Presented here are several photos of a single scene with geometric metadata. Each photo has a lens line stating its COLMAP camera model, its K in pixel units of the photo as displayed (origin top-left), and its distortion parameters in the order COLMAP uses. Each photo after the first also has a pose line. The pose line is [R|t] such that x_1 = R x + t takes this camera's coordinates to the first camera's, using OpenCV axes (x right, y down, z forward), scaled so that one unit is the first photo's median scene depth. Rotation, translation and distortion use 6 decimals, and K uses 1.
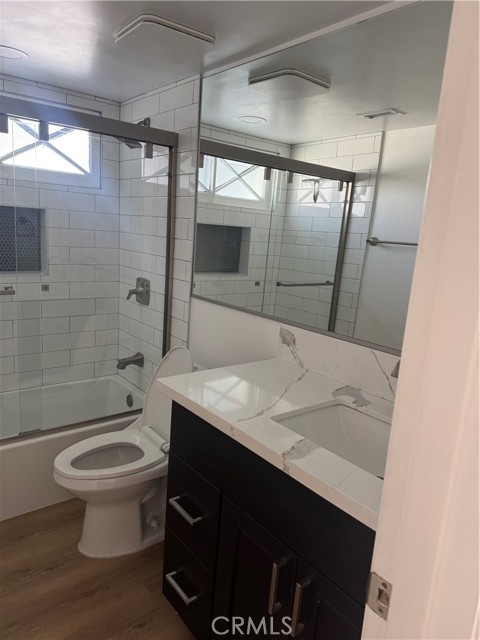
lens RADIAL K [[443.2, 0, 240.0], [0, 443.2, 320.0], [0, 0, 1]] dist [0.001324, 0.000186]
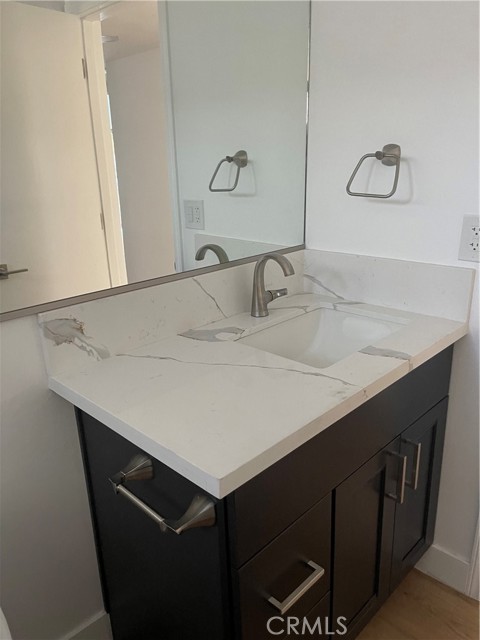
lens RADIAL K [[485.2, 0, 239.7], [0, 485.2, 341.7], [0, 0, 1]] dist [-0.000798, 0.000033]
pose [[-0.119154, -0.414160, 0.902371, -0.584398], [0.218747, 0.875564, 0.430741, -0.199565], [-0.968479, 0.248715, -0.013731, 0.967748]]
